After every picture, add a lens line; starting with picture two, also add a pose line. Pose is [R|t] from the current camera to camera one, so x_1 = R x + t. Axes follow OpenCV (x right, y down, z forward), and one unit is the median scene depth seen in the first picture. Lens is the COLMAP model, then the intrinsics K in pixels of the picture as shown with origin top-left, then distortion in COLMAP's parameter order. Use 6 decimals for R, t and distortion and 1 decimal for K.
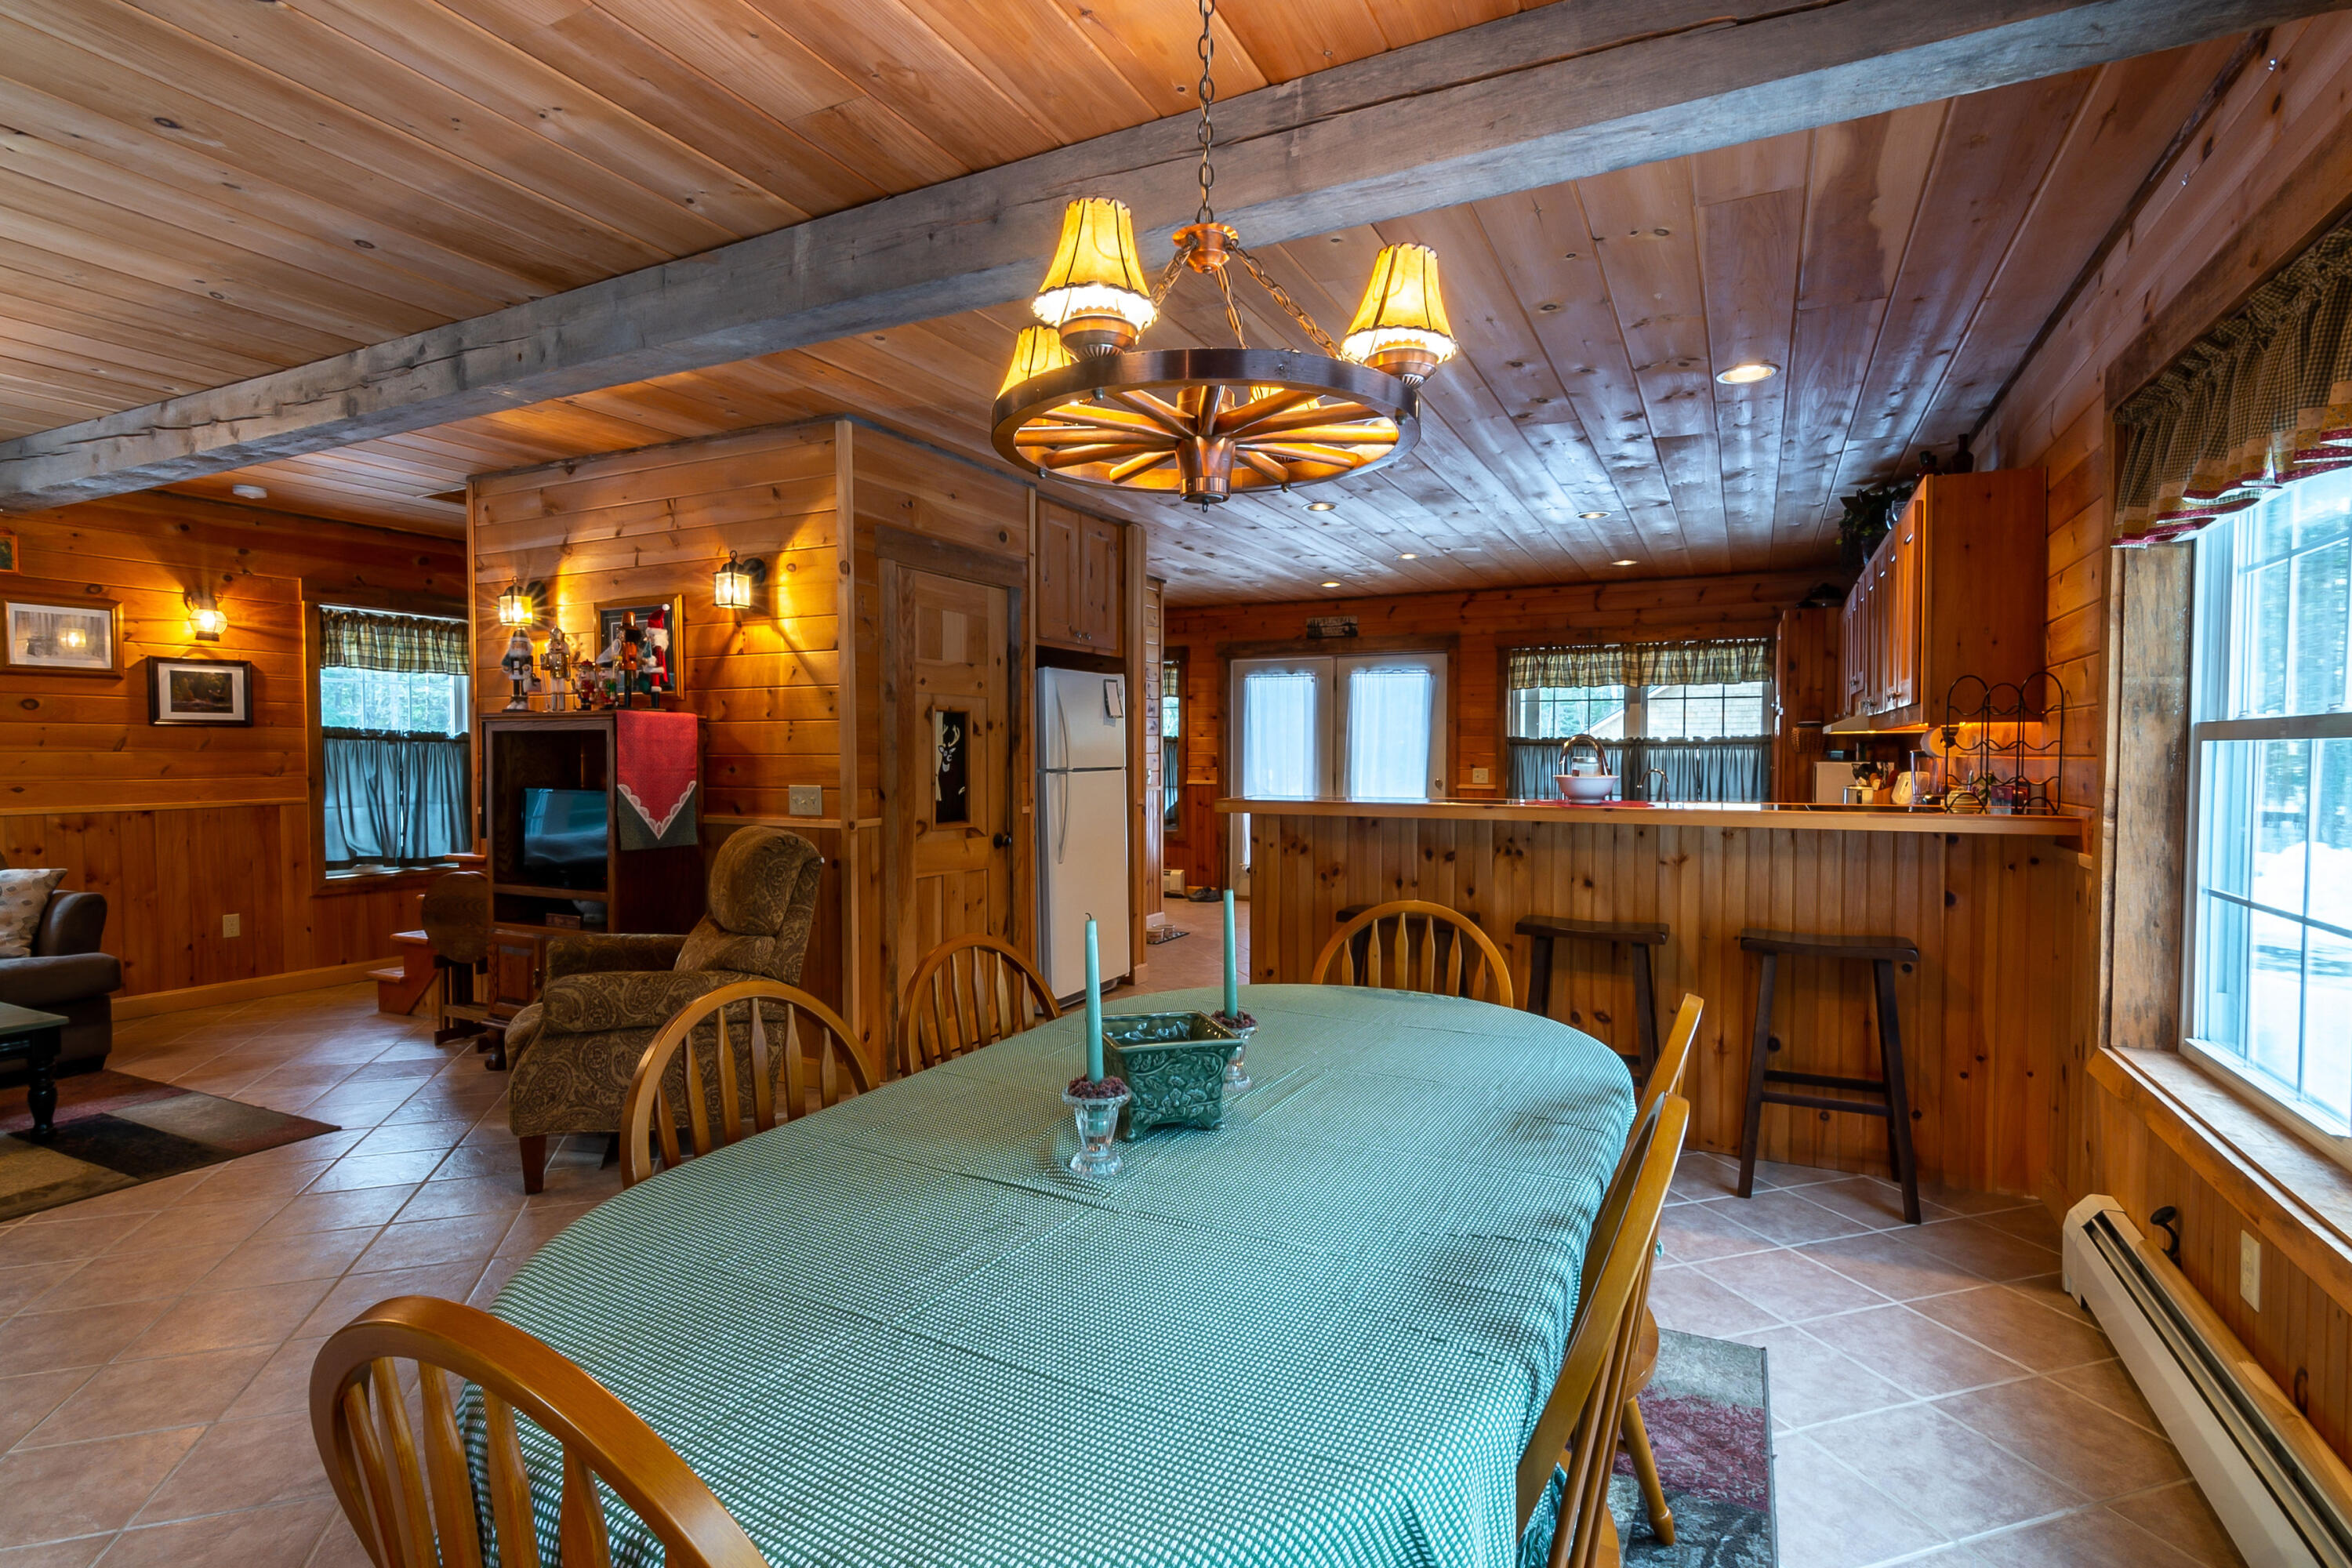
lens RADIAL K [[1140.8, 0, 1168.8], [0, 1140.8, 783.9], [0, 0, 1]] dist [0.002556, 0.000120]
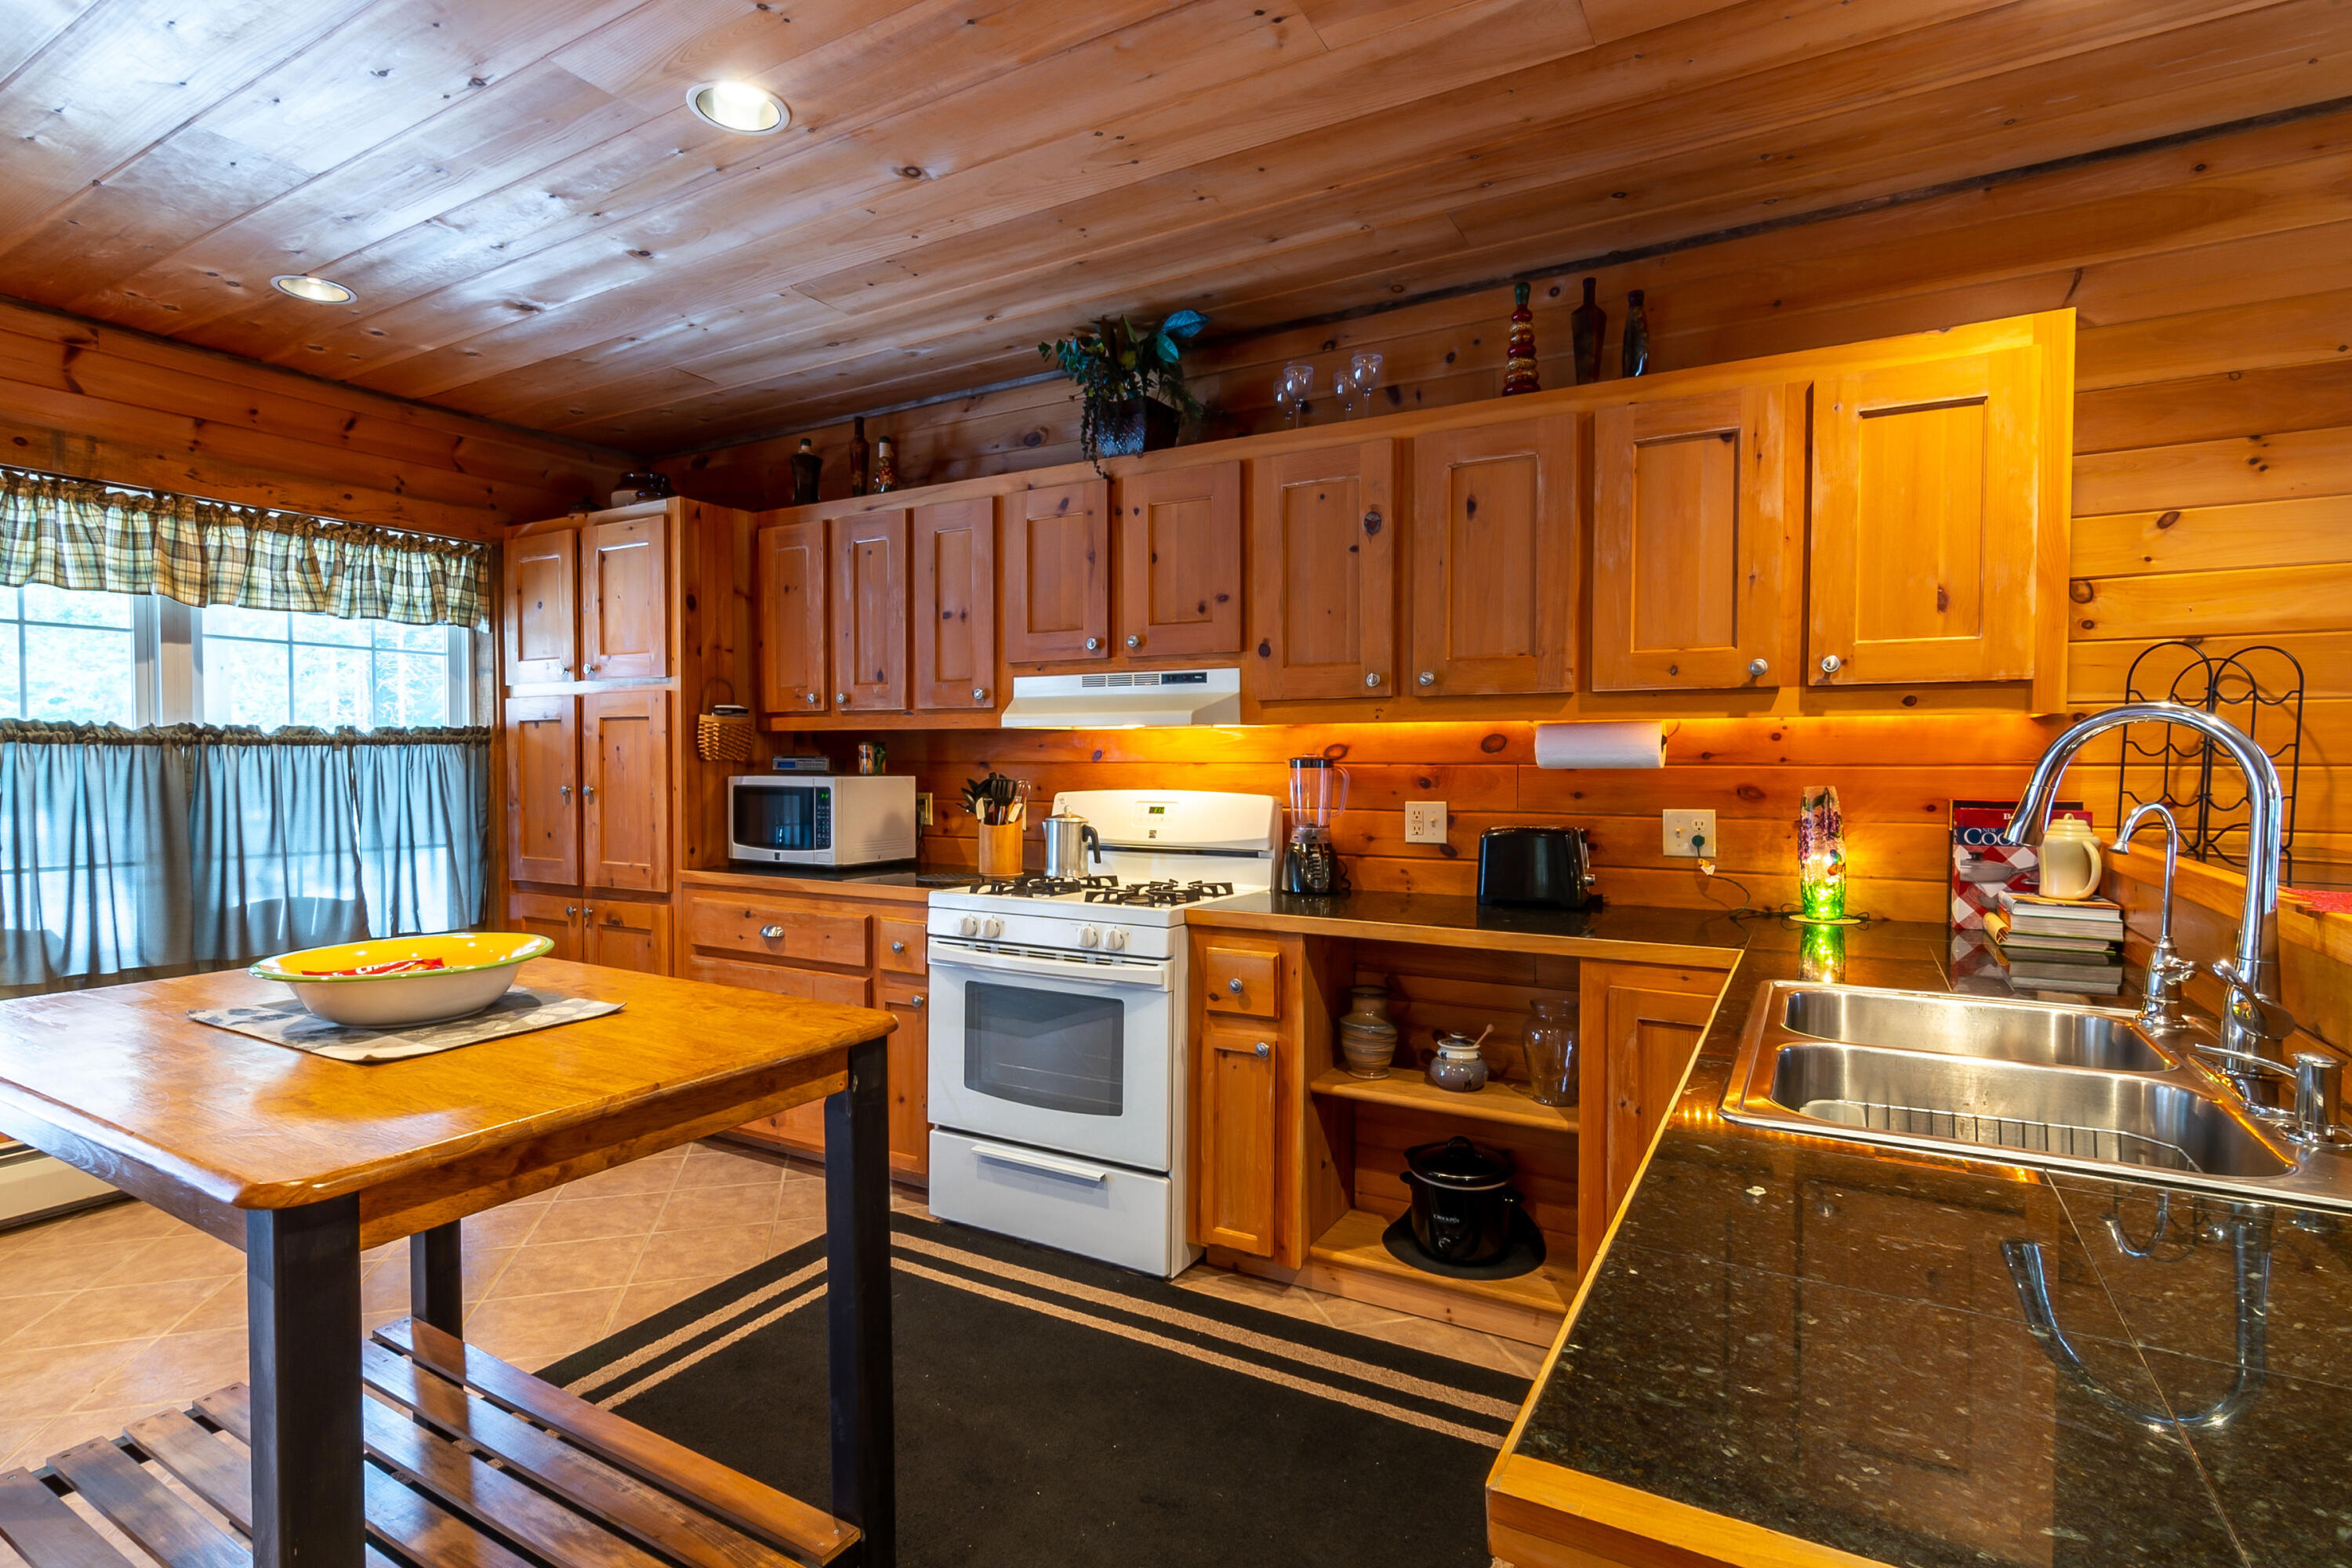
lens RADIAL K [[1140.8, 0, 1170.1], [0, 1140.8, 785.9], [0, 0, 1]] dist [0.002556, 0.000120]
pose [[0.044526, -0.024657, 0.998704, 0.001498], [0.027109, 0.999357, 0.023464, -0.017636], [-0.998640, 0.026030, 0.045166, 0.626734]]
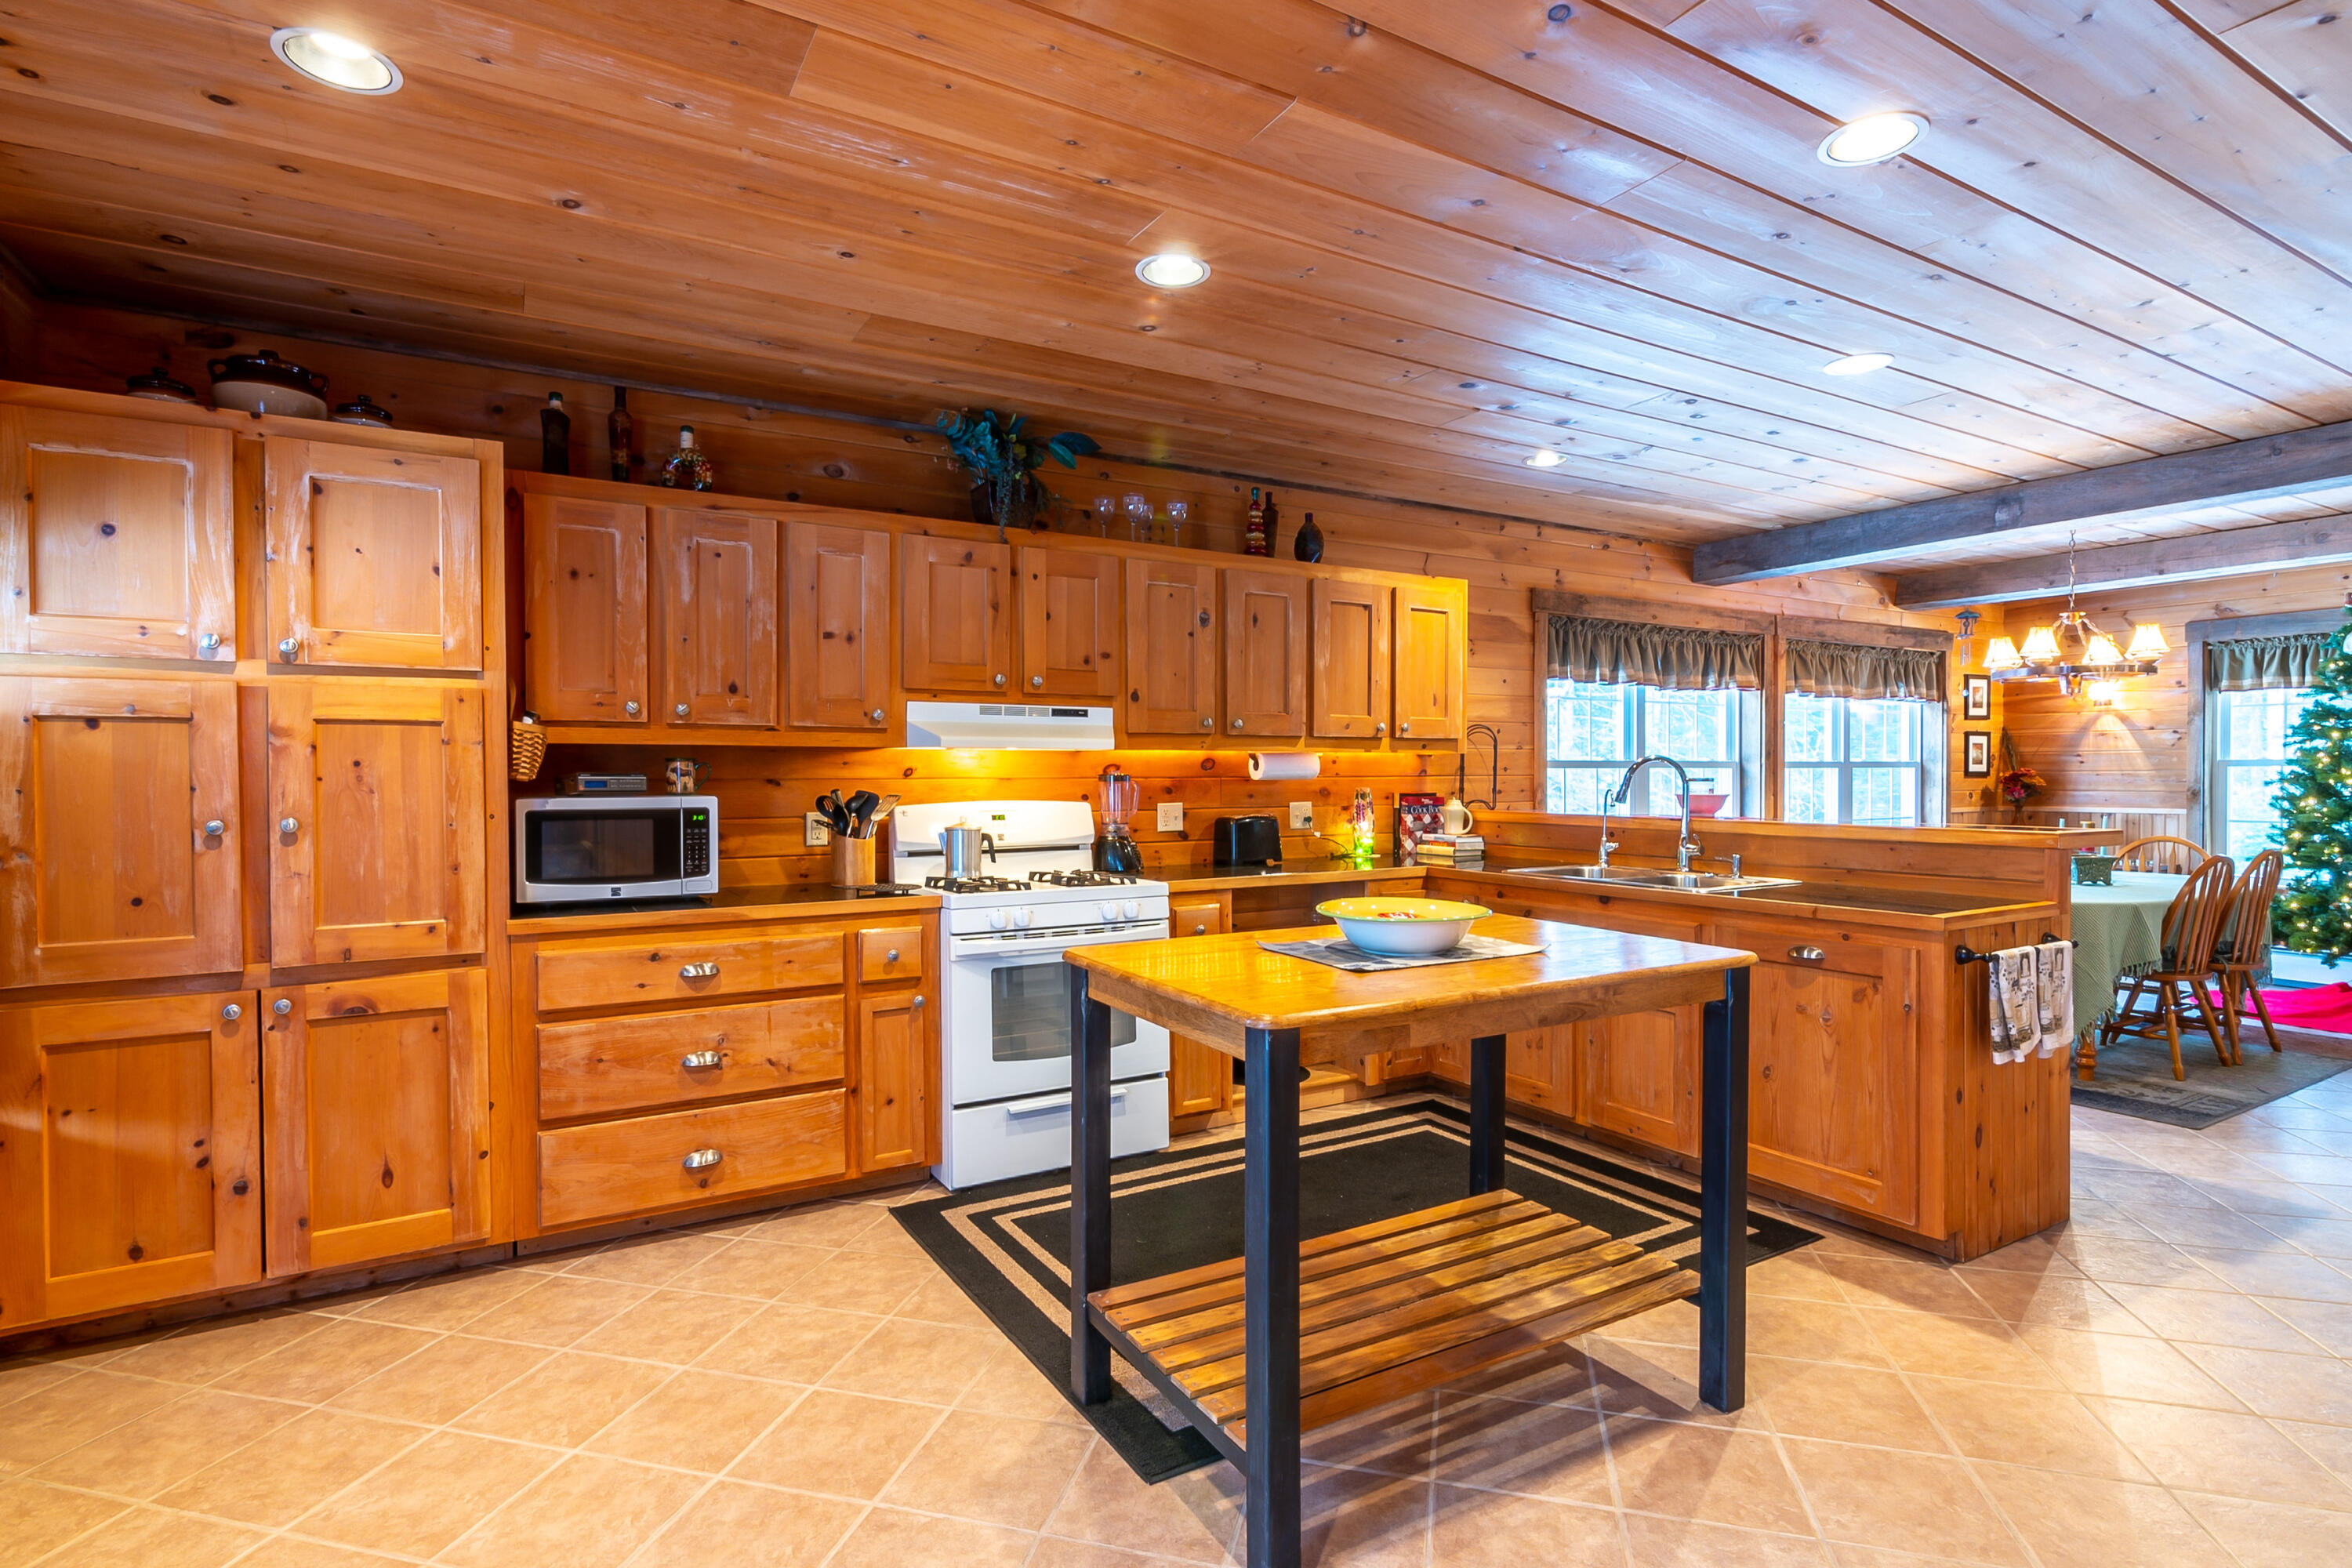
lens RADIAL K [[1140.8, 0, 1158.6], [0, 1140.8, 787.1], [0, 0, 1]] dist [0.002556, 0.000120]
pose [[-0.845527, -0.005613, 0.533903, 0.089047], [0.016496, 0.999193, 0.036629, -0.030135], [-0.533677, 0.039778, -0.844752, 1.044859]]
